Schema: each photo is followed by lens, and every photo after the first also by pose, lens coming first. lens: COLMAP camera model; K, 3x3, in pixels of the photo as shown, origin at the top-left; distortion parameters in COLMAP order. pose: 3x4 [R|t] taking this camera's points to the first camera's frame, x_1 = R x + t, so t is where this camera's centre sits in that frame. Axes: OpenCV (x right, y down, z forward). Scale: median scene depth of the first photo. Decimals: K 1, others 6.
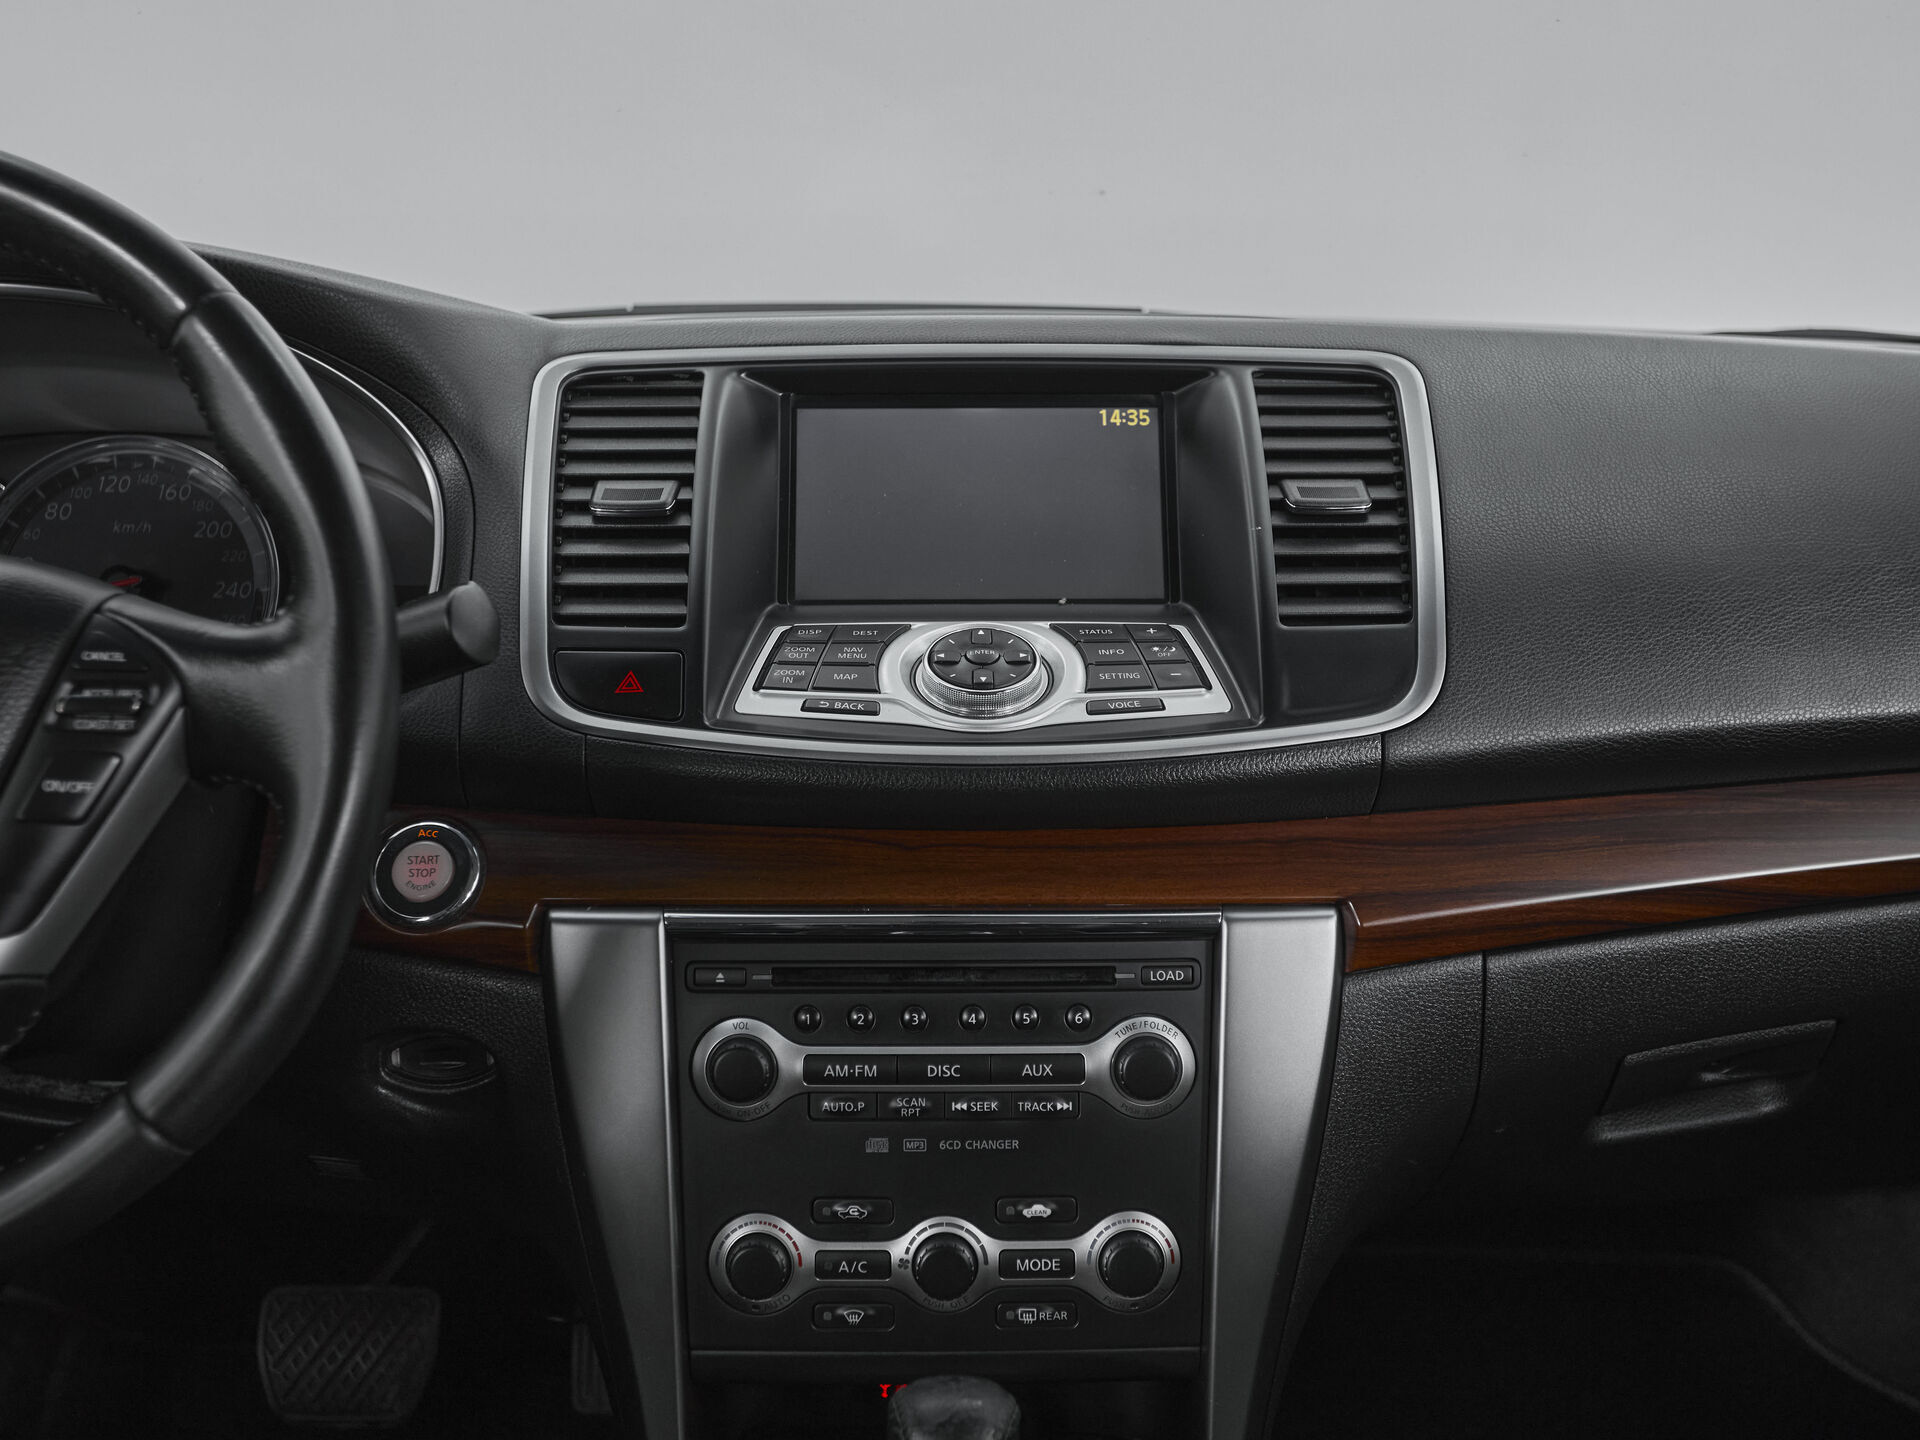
lens RADIAL K [[2334.3, 0, 933.7], [0, 2334.3, 727.1], [0, 0, 1]] dist [0.028121, 0.000000]
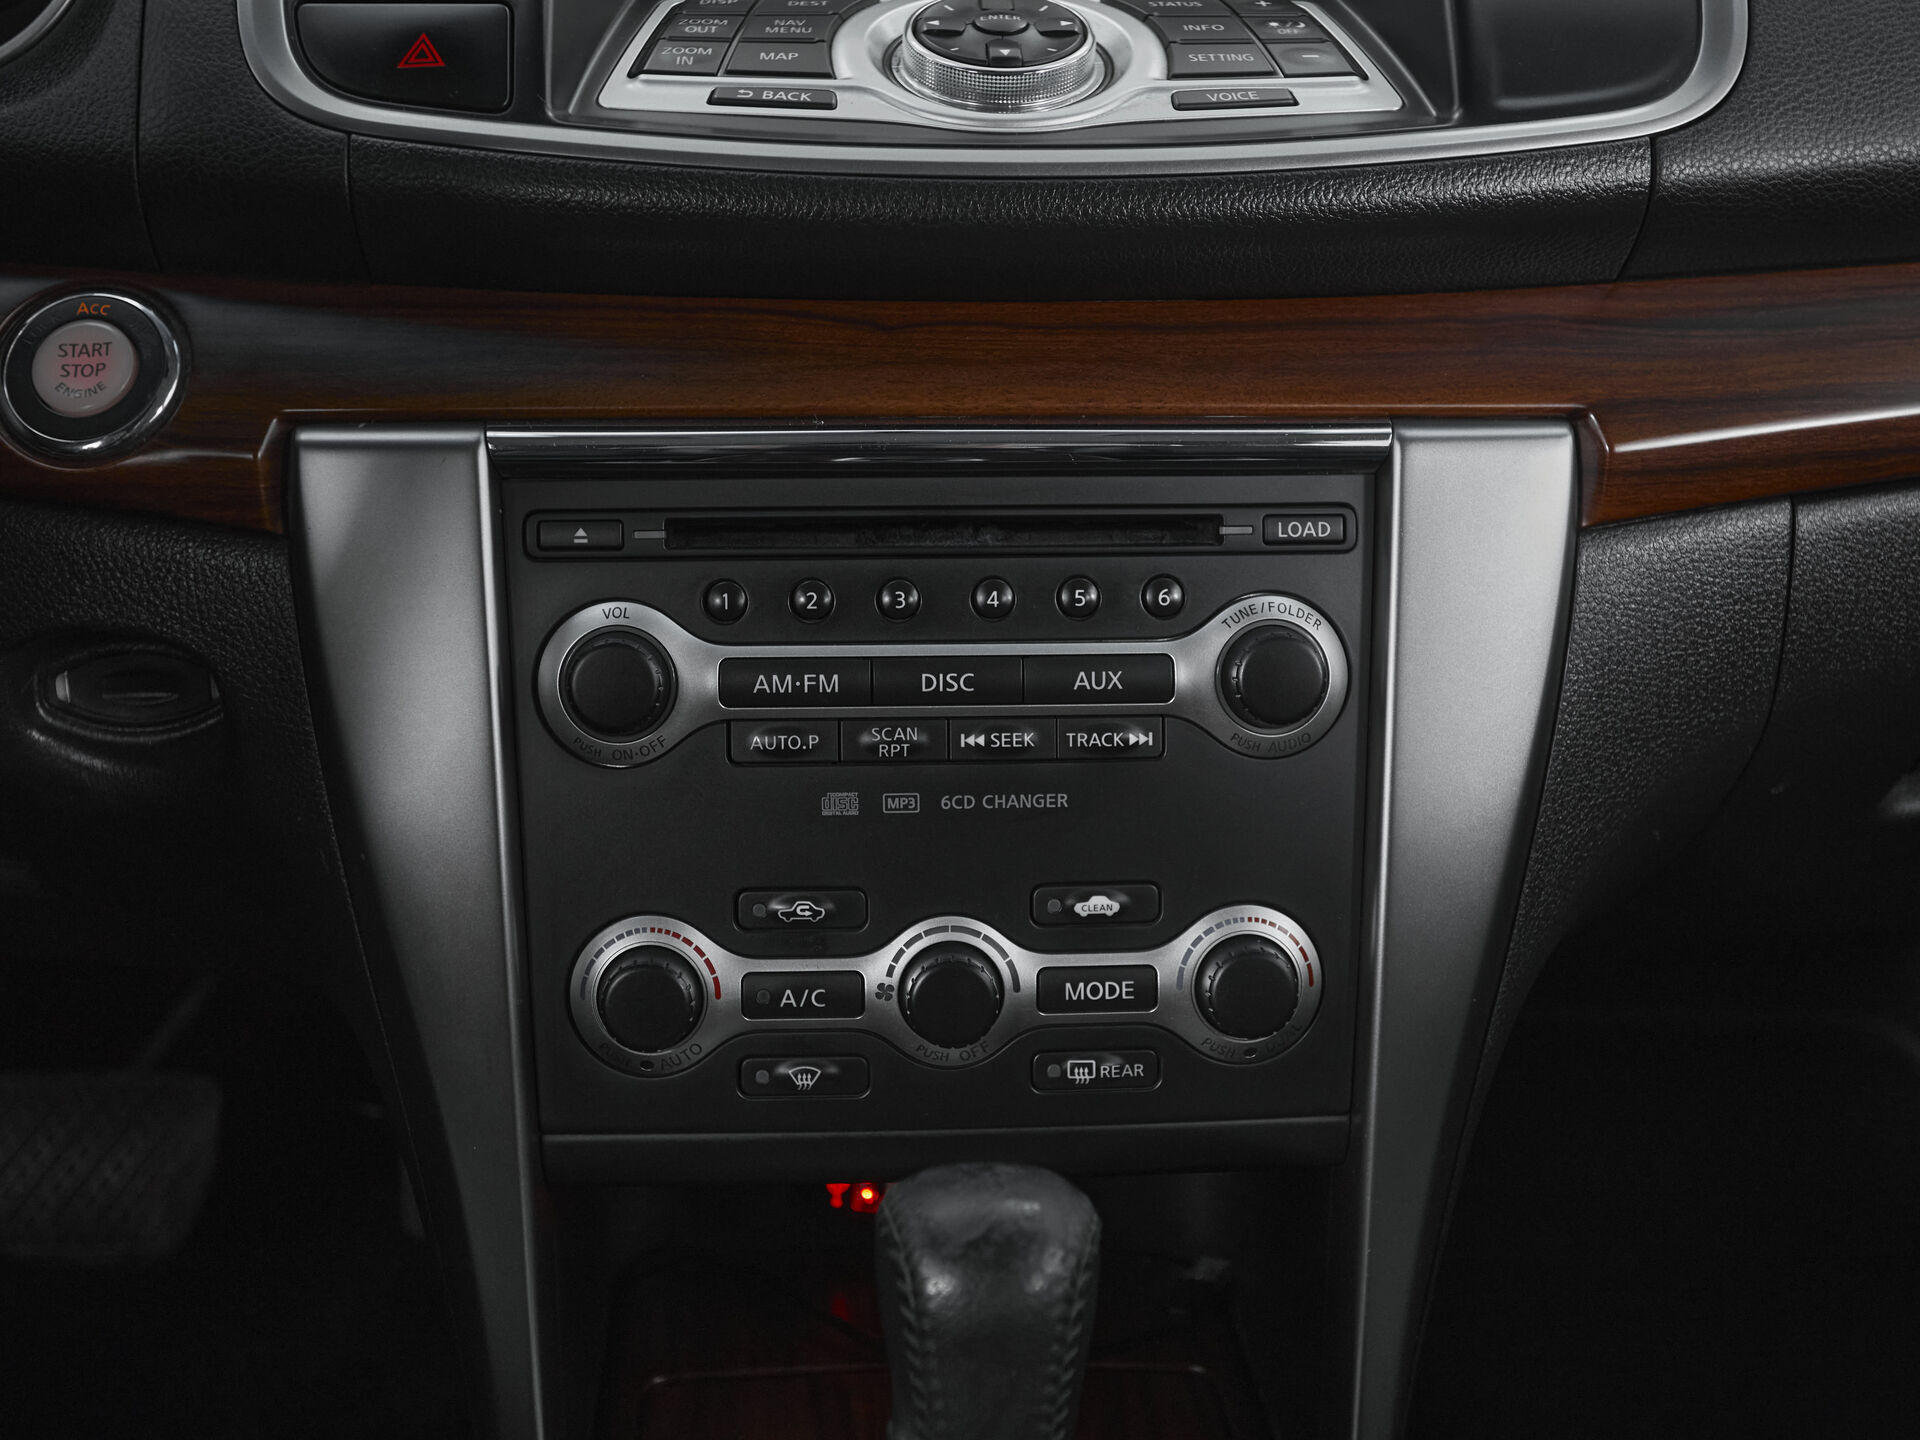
lens RADIAL K [[2362.7, 0, 932.9], [0, 2362.7, 728.7], [0, 0, 1]] dist [0.026888, 0.000000]
pose [[0.998674, -0.007561, 0.050925, -0.030693], [0.003600, 0.996992, 0.077422, 0.108208], [-0.051357, -0.077136, 0.995697, 0.368554]]
